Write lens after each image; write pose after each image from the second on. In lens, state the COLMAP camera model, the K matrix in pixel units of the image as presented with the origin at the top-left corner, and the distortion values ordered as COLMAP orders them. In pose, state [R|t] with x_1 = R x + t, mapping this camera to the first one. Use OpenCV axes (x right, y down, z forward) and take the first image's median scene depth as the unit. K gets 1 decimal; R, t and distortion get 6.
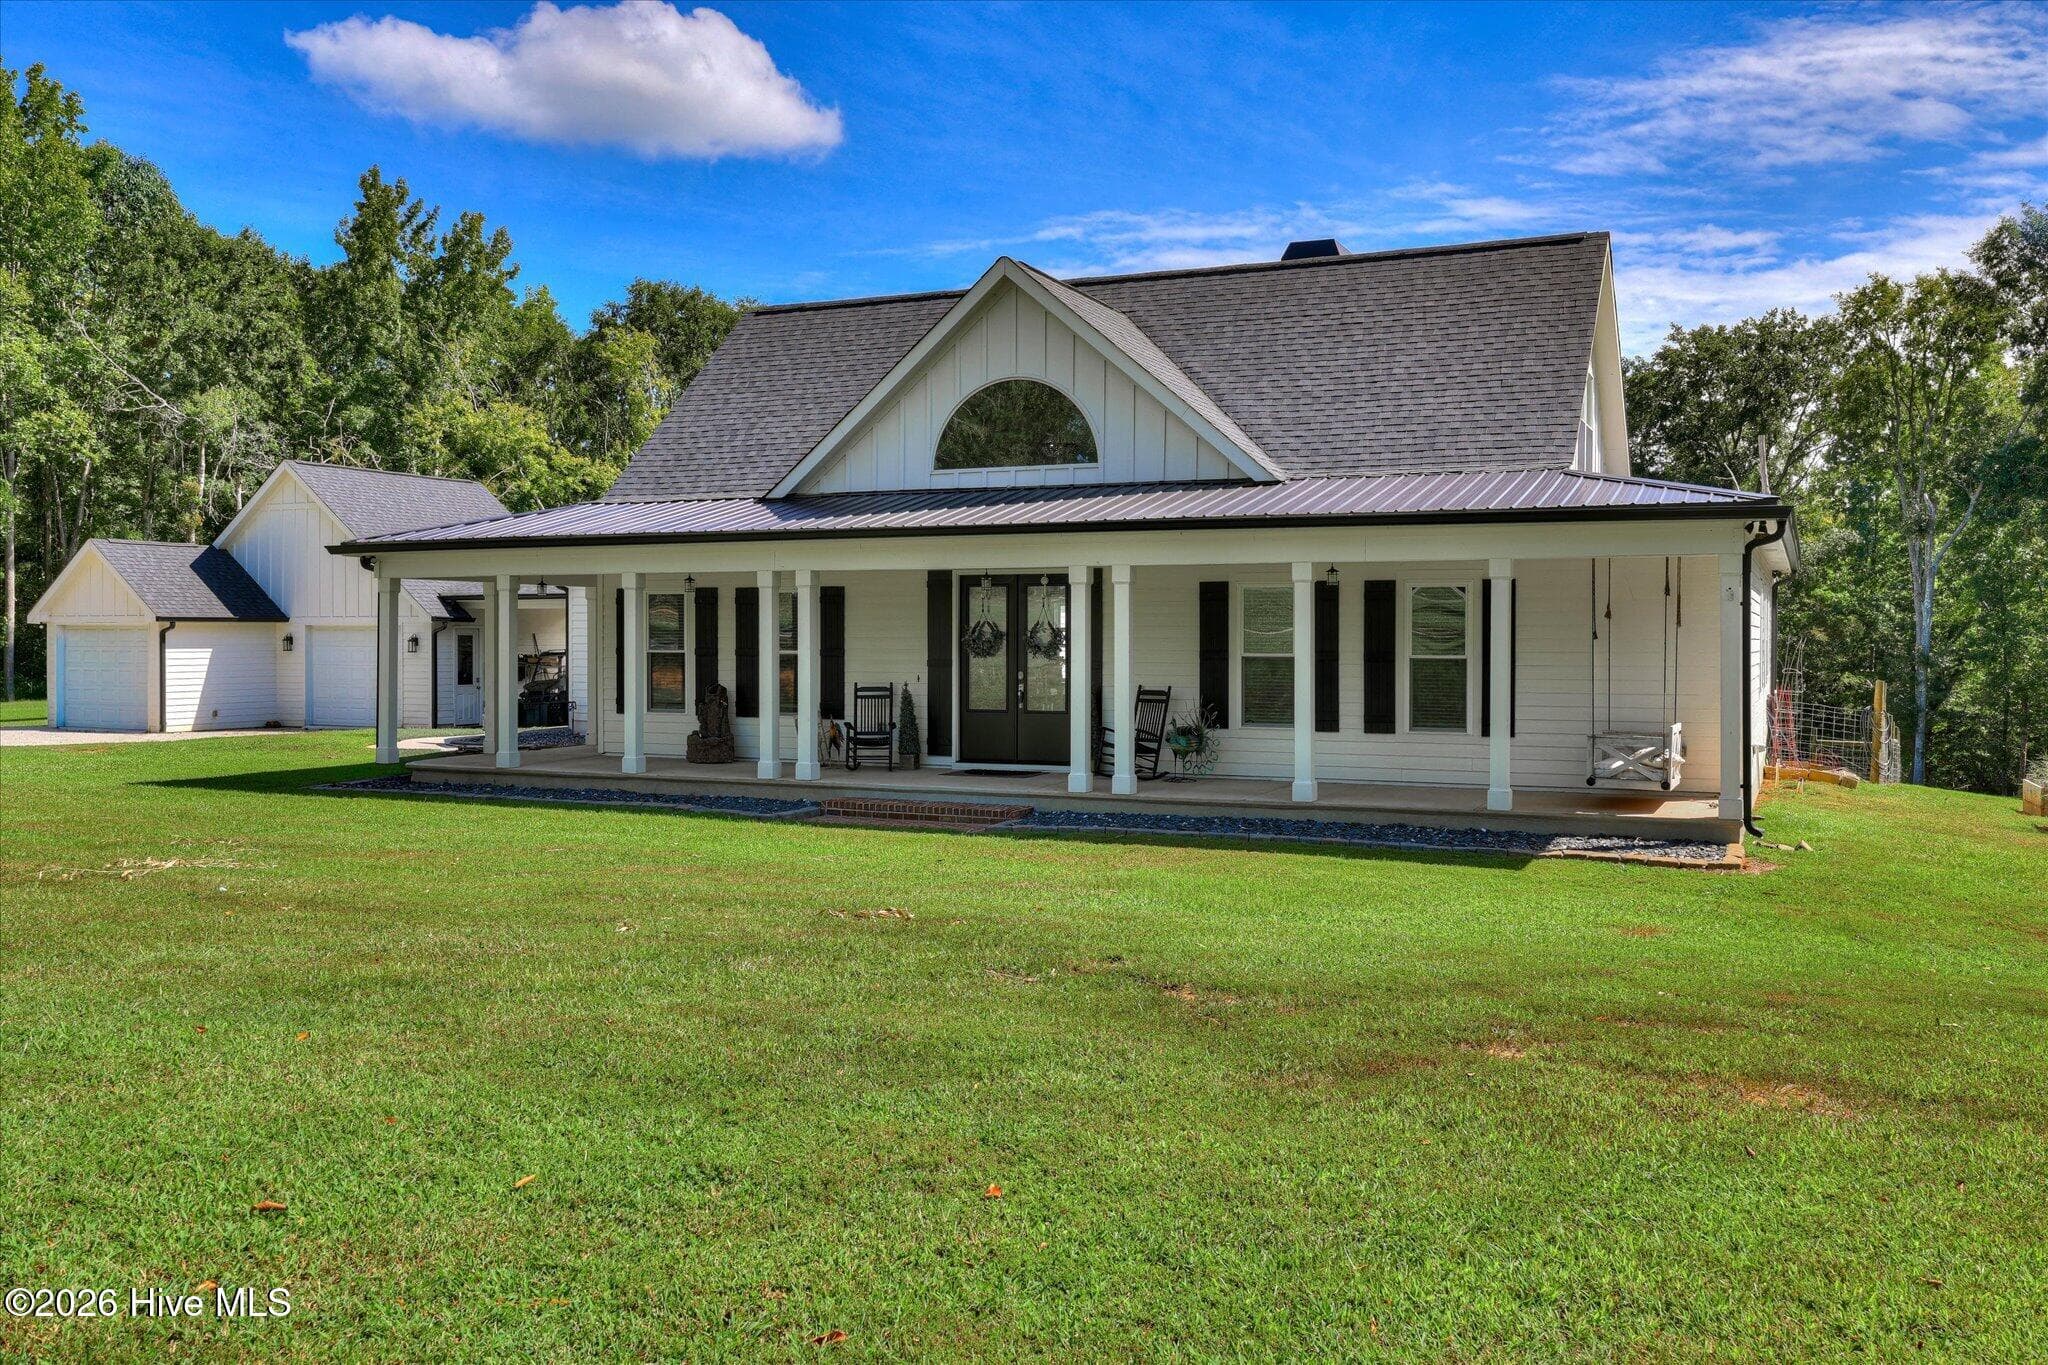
lens RADIAL K [[1724.1, 0, 1013.7], [0, 1724.1, 699.8], [0, 0, 1]] dist [0.005721, 0.017253]
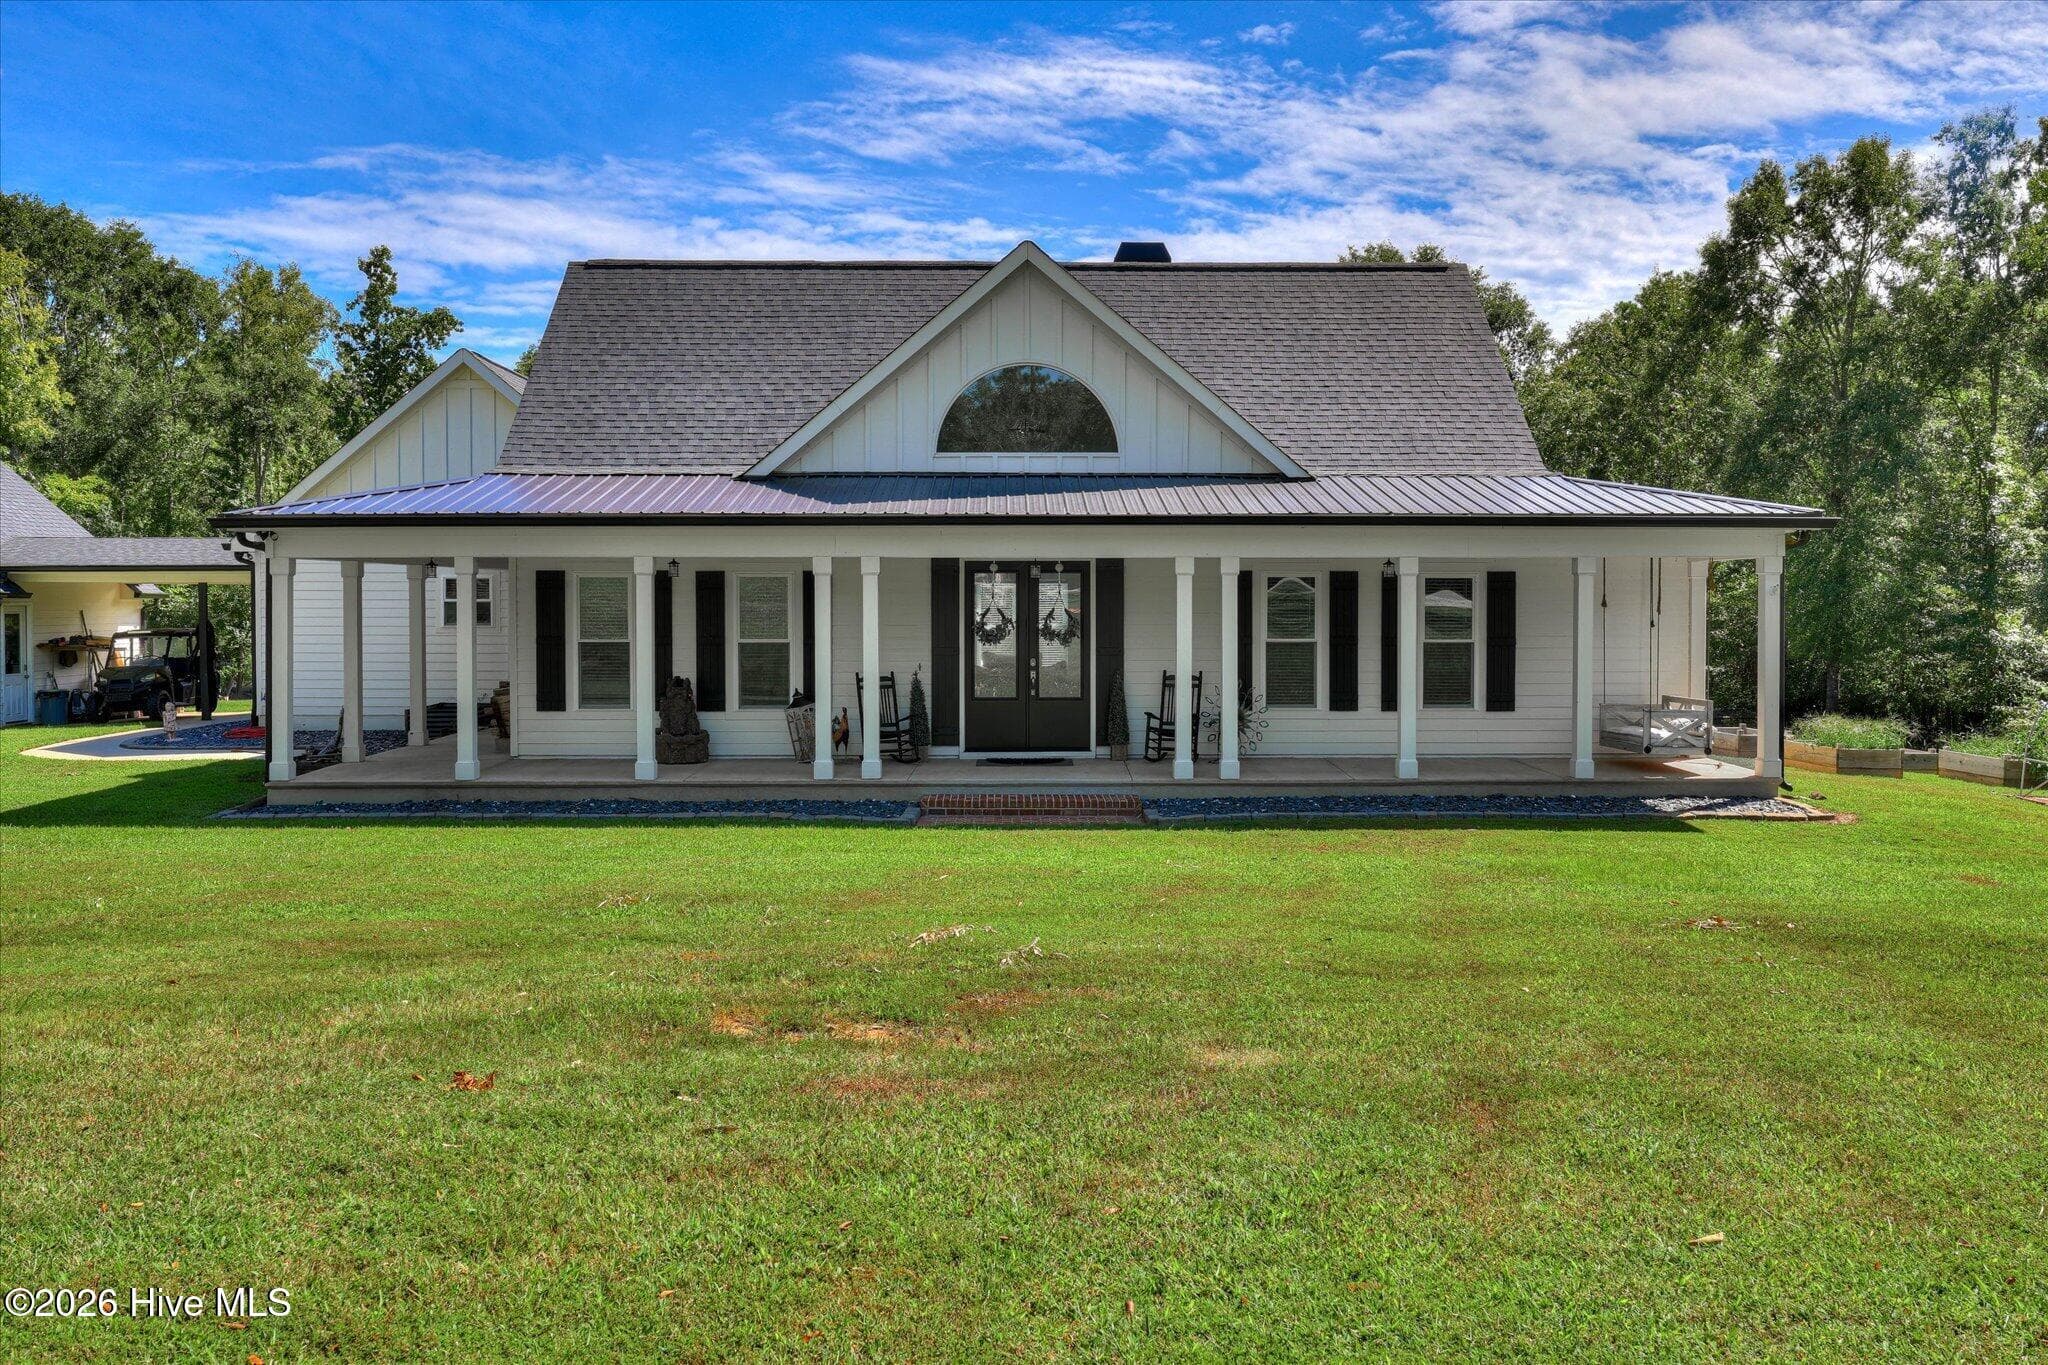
lens RADIAL K [[1724.1, 0, 1013.7], [0, 1724.1, 699.8], [0, 0, 1]] dist [0.005721, 0.017253]
pose [[0.910616, -0.026675, 0.412392, -0.386511], [0.017812, 0.999521, 0.025322, -0.016830], [-0.412870, -0.015713, 0.910654, 0.094532]]
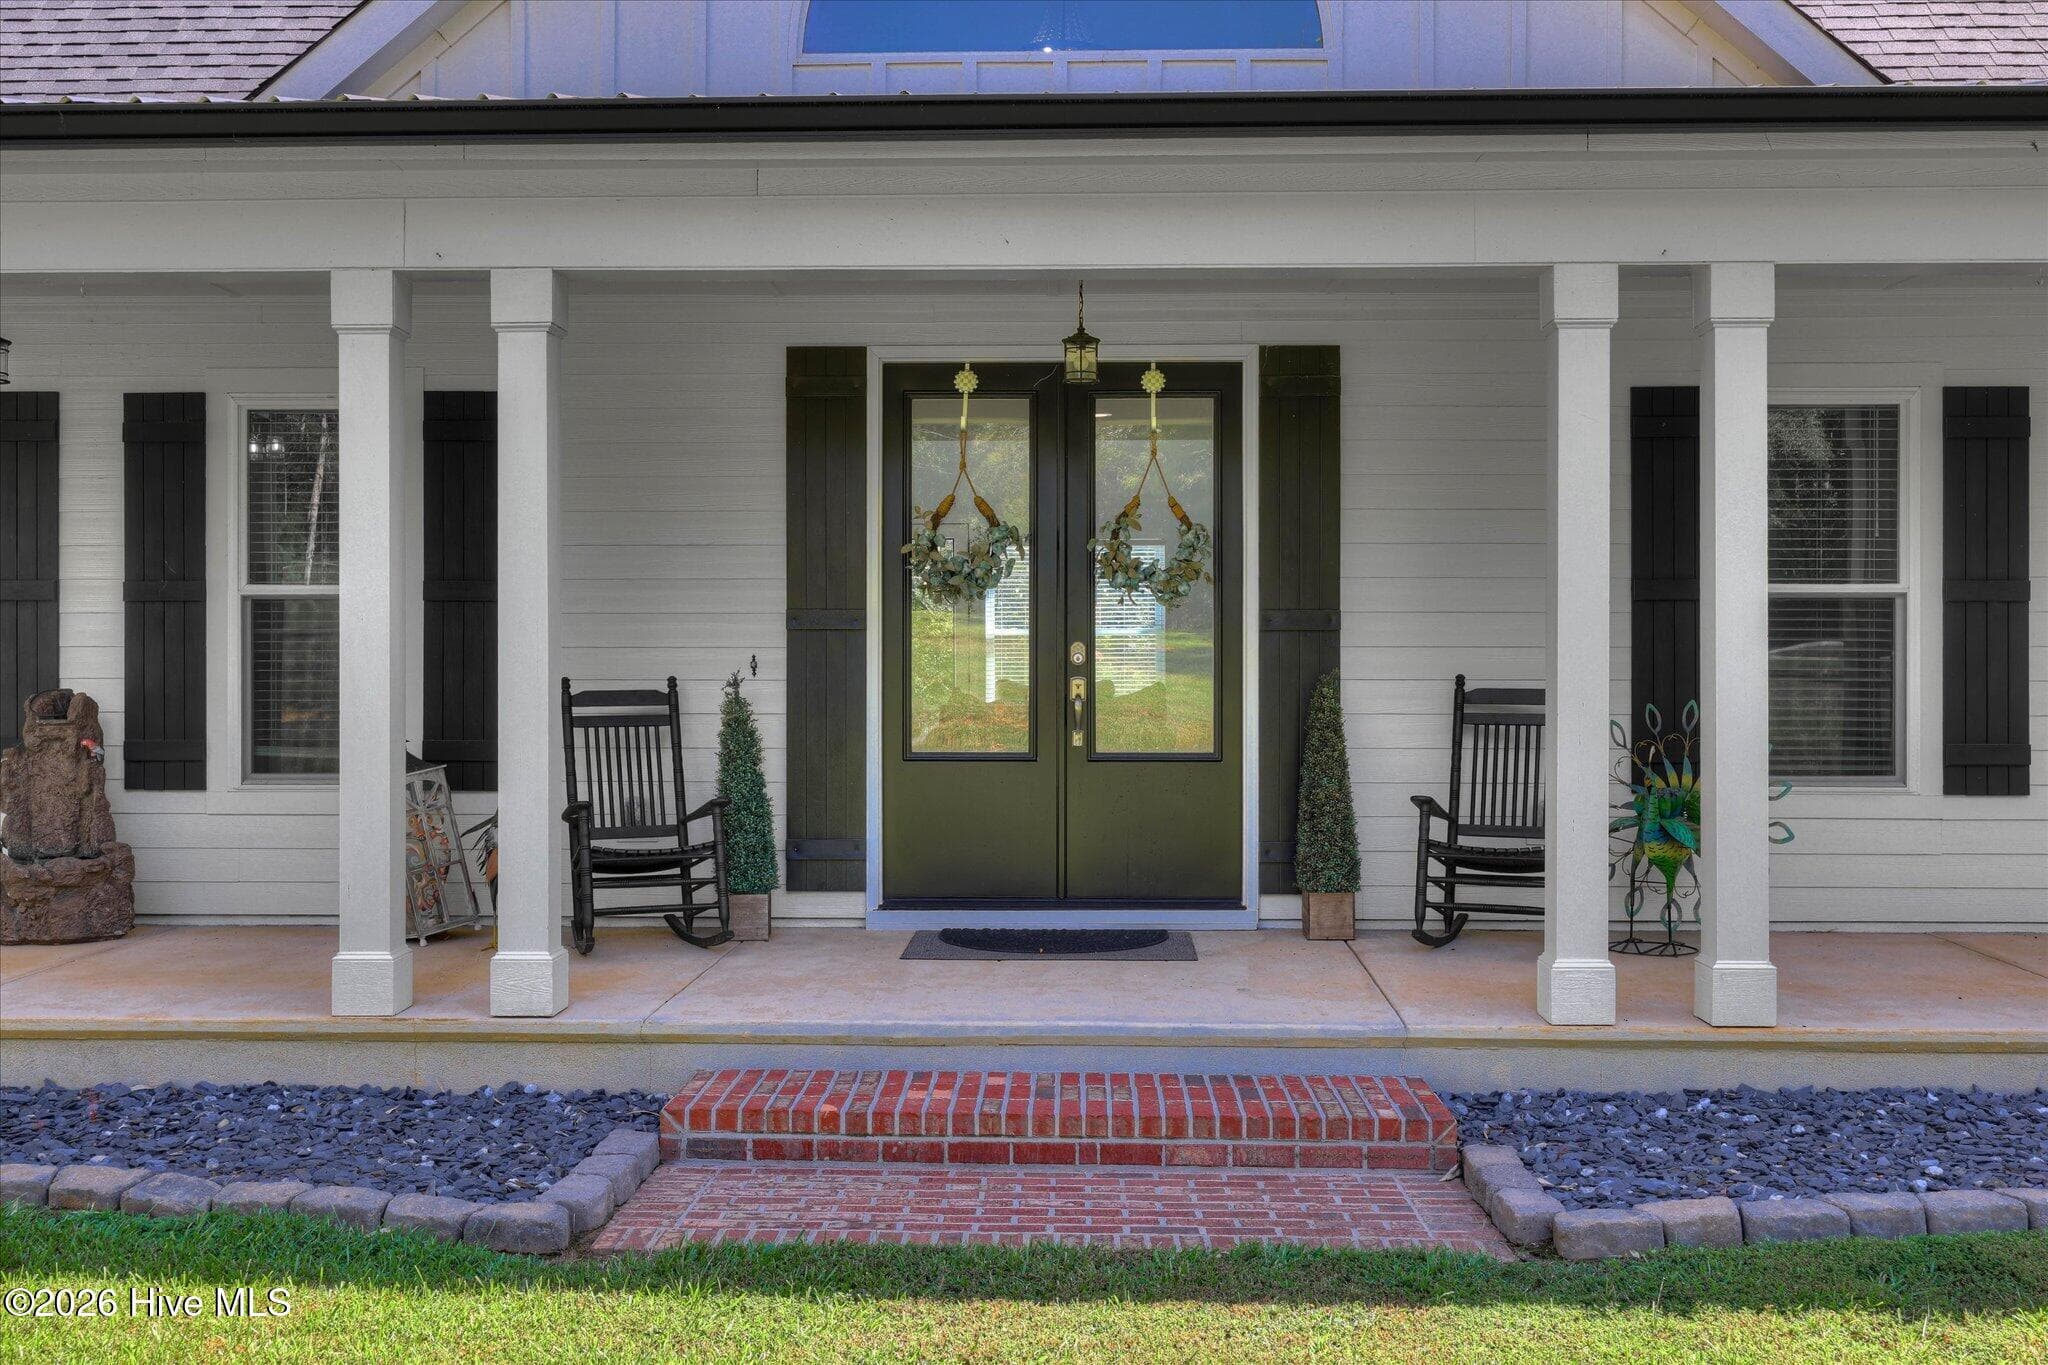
lens RADIAL K [[2065.1, 0, 1024.0], [0, 2065.1, 682.5], [0, 0, 1]] dist [0.003606, 0.006465]
pose [[0.923440, -0.004008, 0.383722, -0.153892], [0.015000, 0.999558, -0.025656, 0.002068], [-0.383450, 0.029447, 0.923092, 0.577822]]
